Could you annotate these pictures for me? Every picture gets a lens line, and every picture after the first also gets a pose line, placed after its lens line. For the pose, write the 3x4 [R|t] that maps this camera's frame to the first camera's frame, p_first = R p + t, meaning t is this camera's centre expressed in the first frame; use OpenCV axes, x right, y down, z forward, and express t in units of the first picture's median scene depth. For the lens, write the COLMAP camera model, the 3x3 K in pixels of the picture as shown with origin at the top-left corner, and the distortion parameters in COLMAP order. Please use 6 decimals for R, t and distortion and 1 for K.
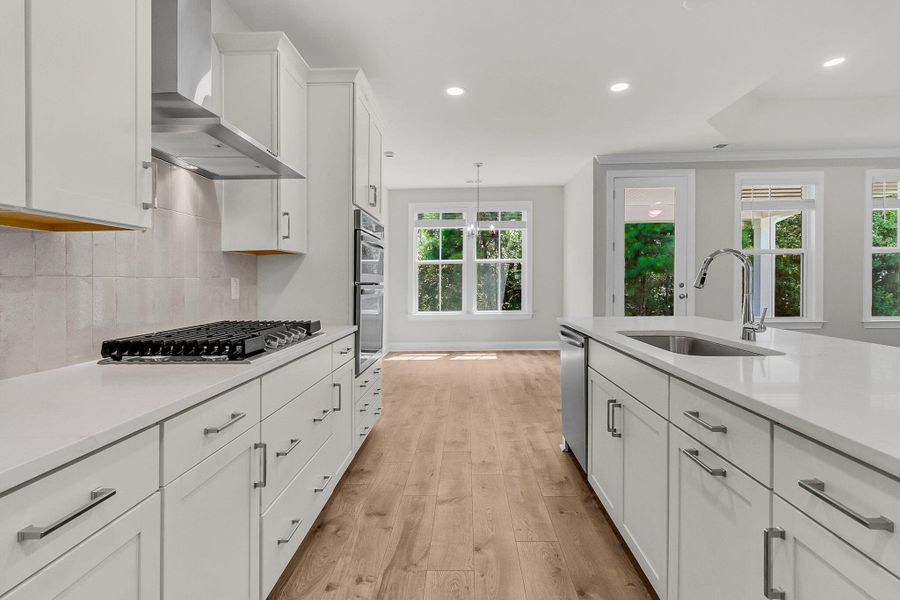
lens RADIAL K [[419.9, 0, 454.2], [0, 419.9, 285.3], [0, 0, 1]] dist [0.001535, 0.000339]
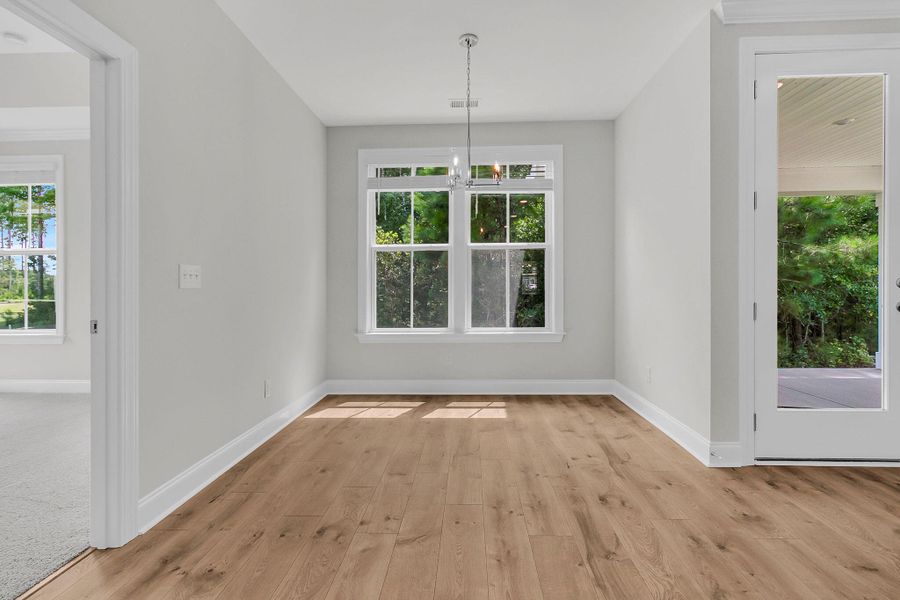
lens RADIAL K [[419.9, 0, 454.2], [0, 419.9, 285.3], [0, 0, 1]] dist [0.001535, 0.000339]
pose [[0.999983, 0.001223, -0.005780, 0.043386], [-0.001298, 0.999915, -0.013006, 0.009565], [0.005764, 0.013013, 0.999899, 0.519092]]
